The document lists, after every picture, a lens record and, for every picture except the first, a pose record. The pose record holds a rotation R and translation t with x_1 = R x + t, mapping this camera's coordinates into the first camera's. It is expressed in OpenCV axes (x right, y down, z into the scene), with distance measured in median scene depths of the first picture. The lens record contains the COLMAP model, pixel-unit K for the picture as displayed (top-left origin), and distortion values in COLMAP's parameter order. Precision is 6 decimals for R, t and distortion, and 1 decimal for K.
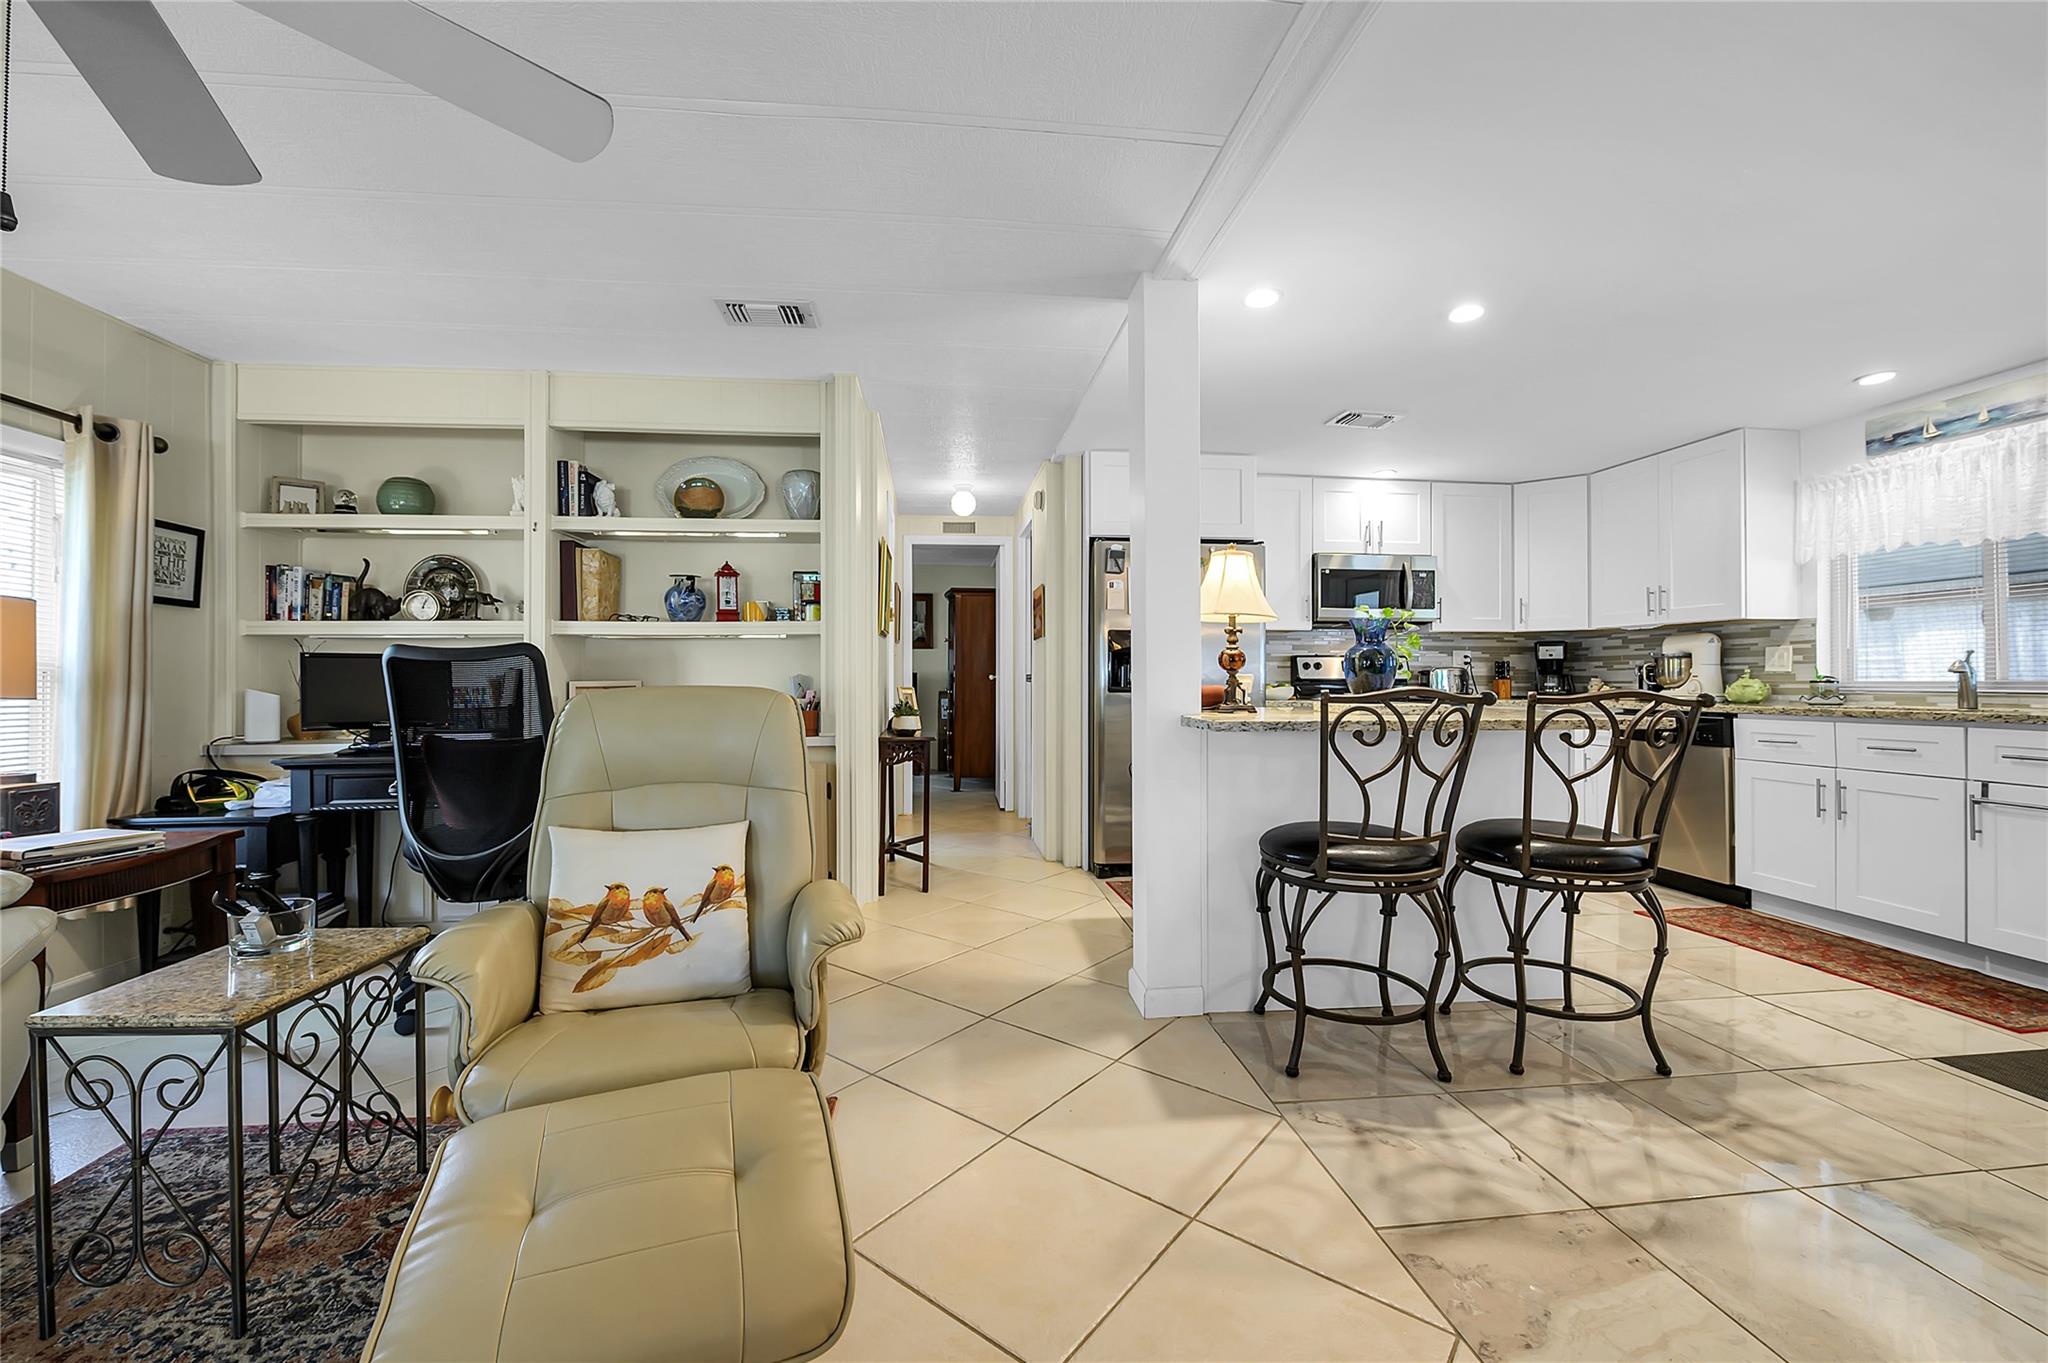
lens RADIAL K [[814.8, 0, 1027.4], [0, 814.8, 673.2], [0, 0, 1]] dist [-0.010653, -0.002067]
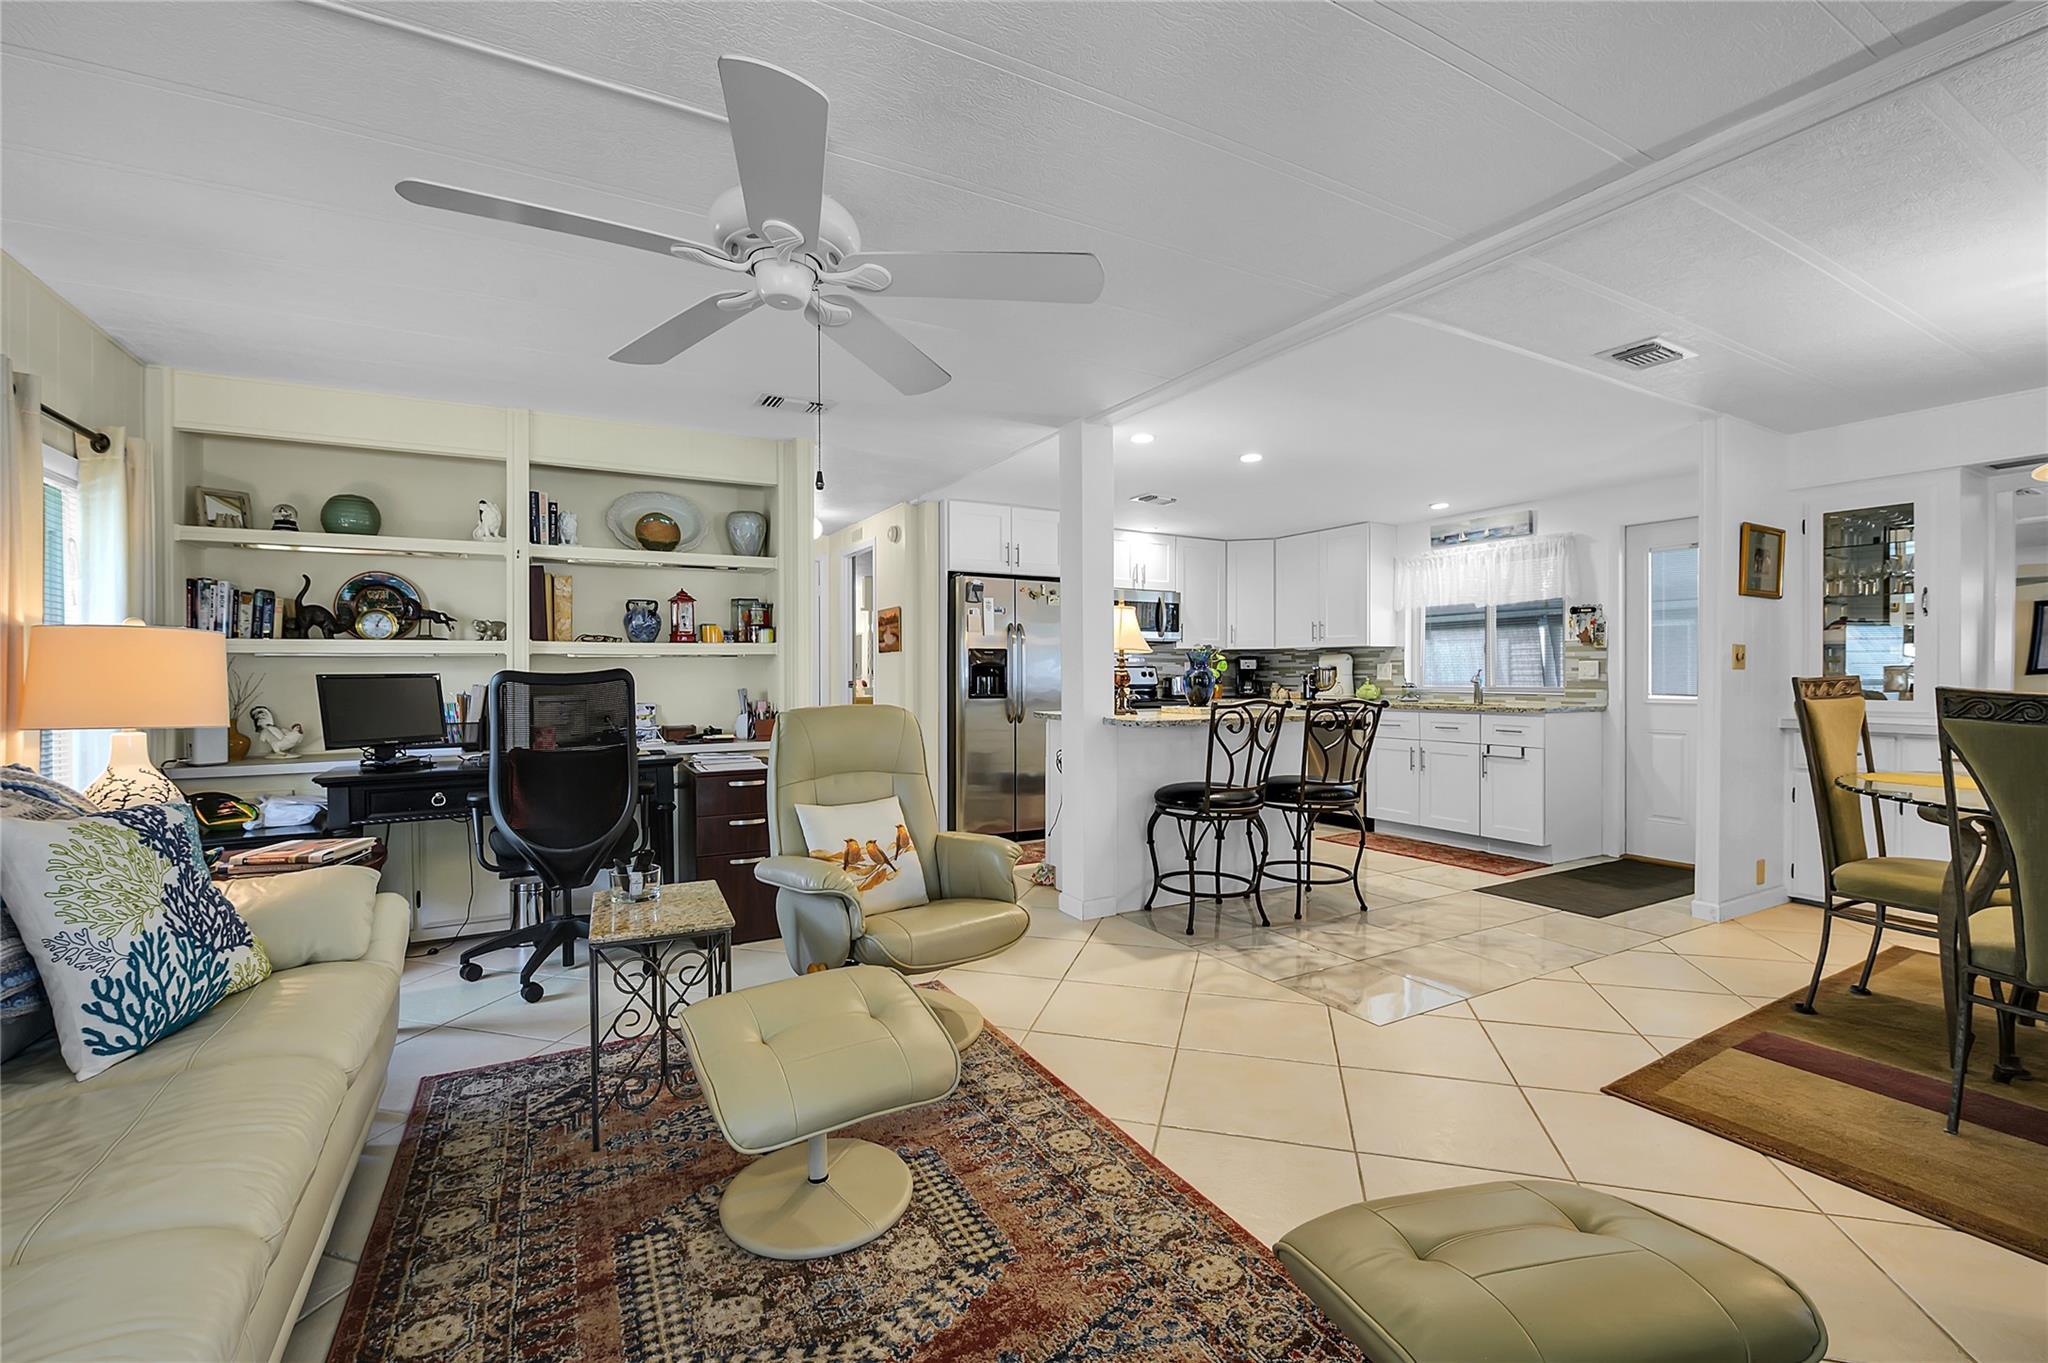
lens RADIAL K [[852.5, 0, 1026.2], [0, 852.5, 675.4], [0, 0, 1]] dist [-0.016975, -0.000153]
pose [[0.922294, -0.002476, 0.386480, -0.417516], [-0.000540, 0.999970, 0.007696, -0.028589], [-0.386488, -0.007307, 0.922266, -0.298739]]
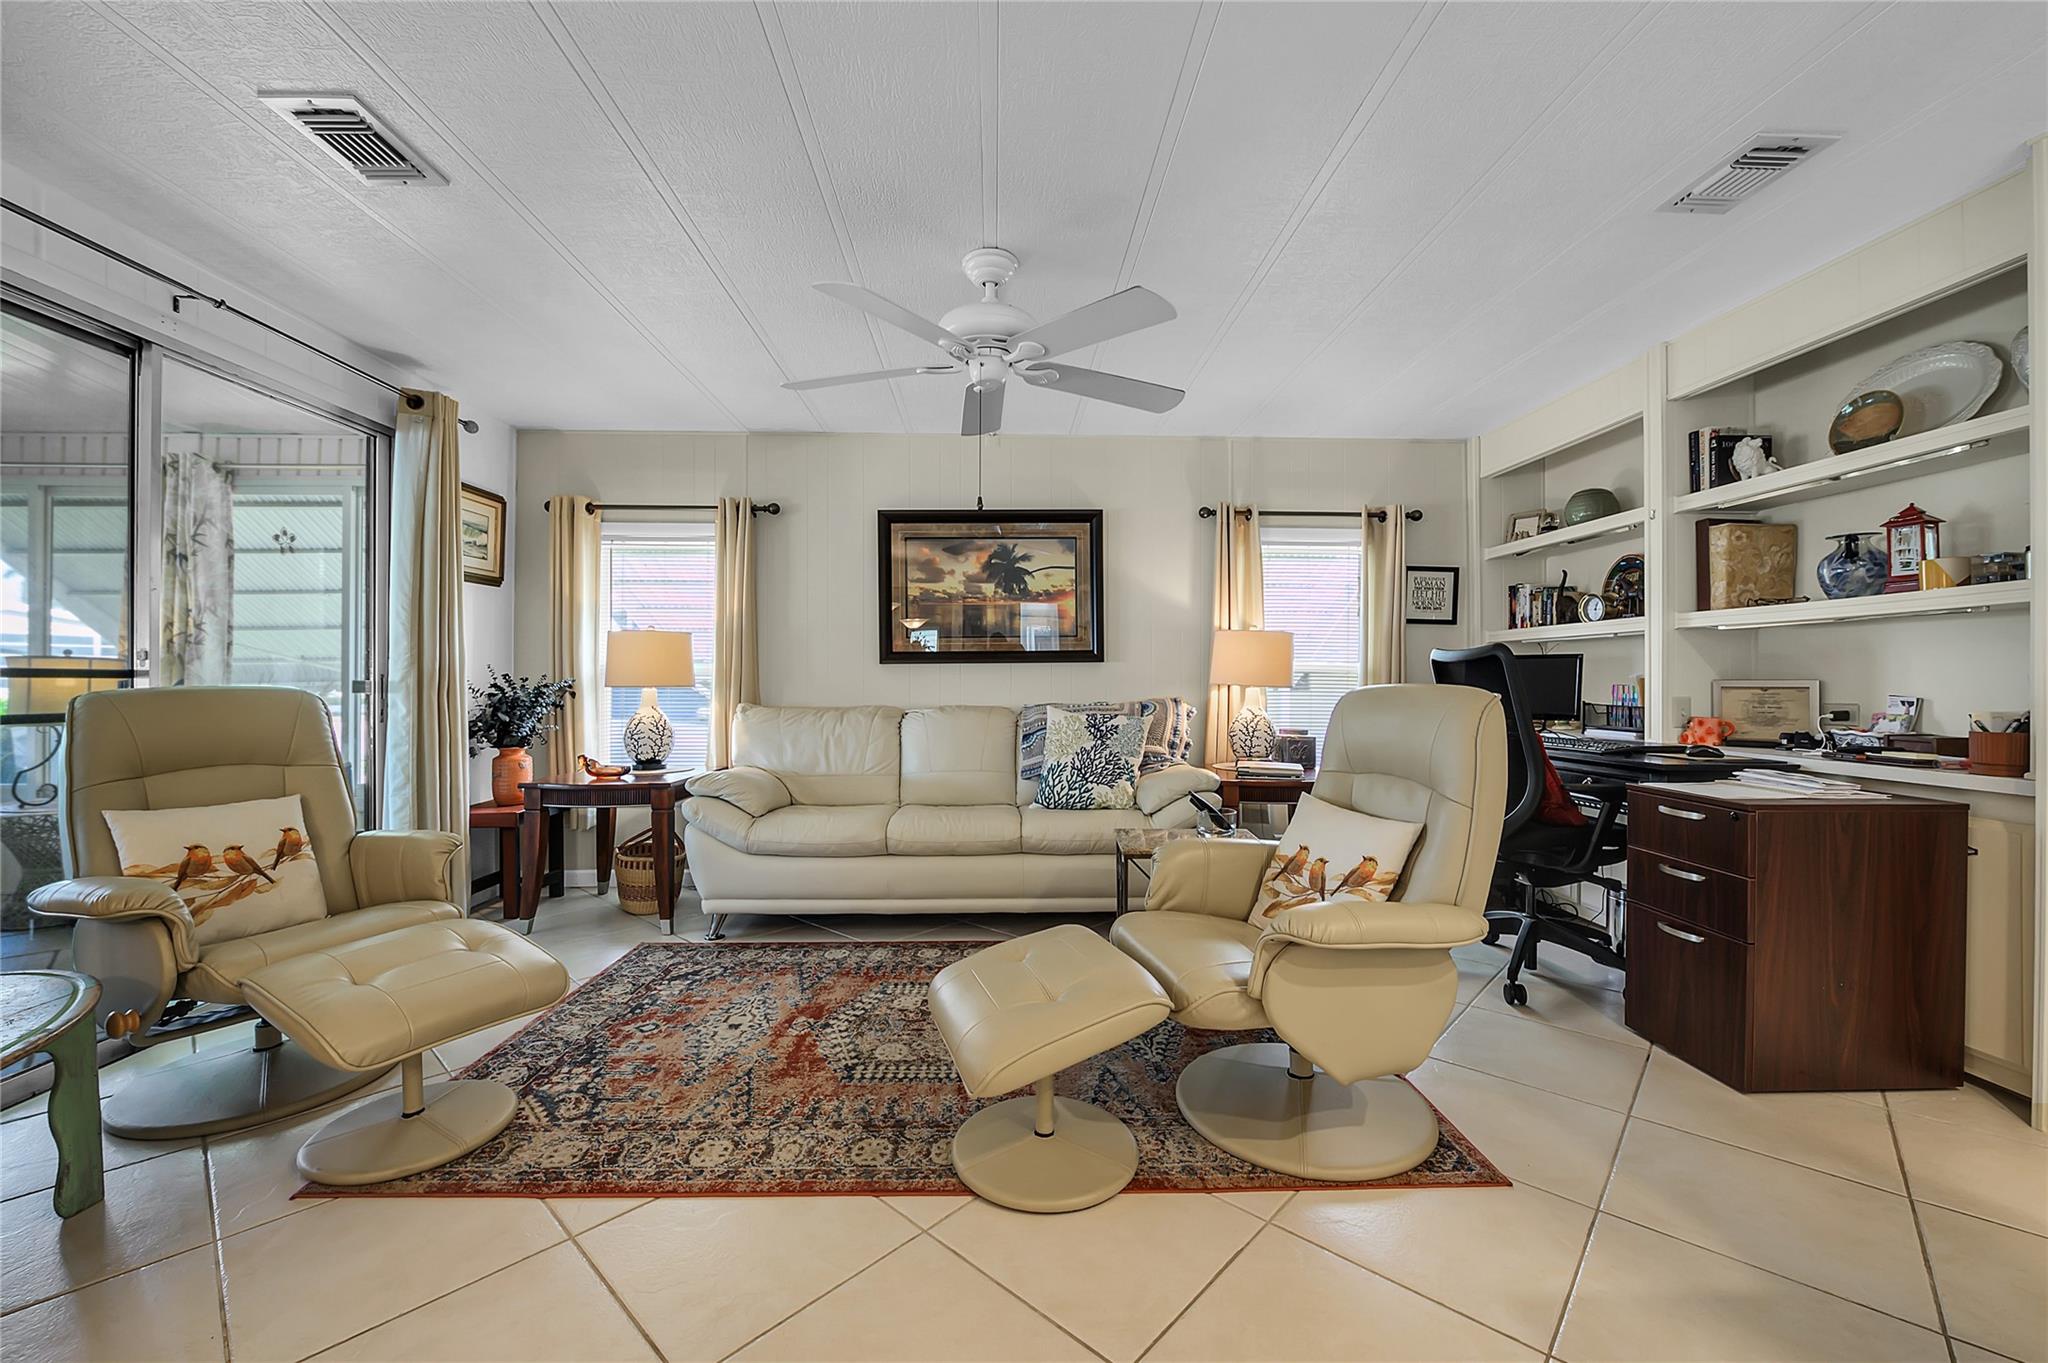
lens RADIAL K [[814.8, 0, 1029.6], [0, 814.8, 681.4], [0, 0, 1]] dist [-0.010653, -0.002067]
pose [[-0.073360, 0.010179, -0.997254, 0.377868], [0.004622, 0.999941, 0.009866, -0.000374], [0.997295, -0.003885, -0.073402, 0.348184]]
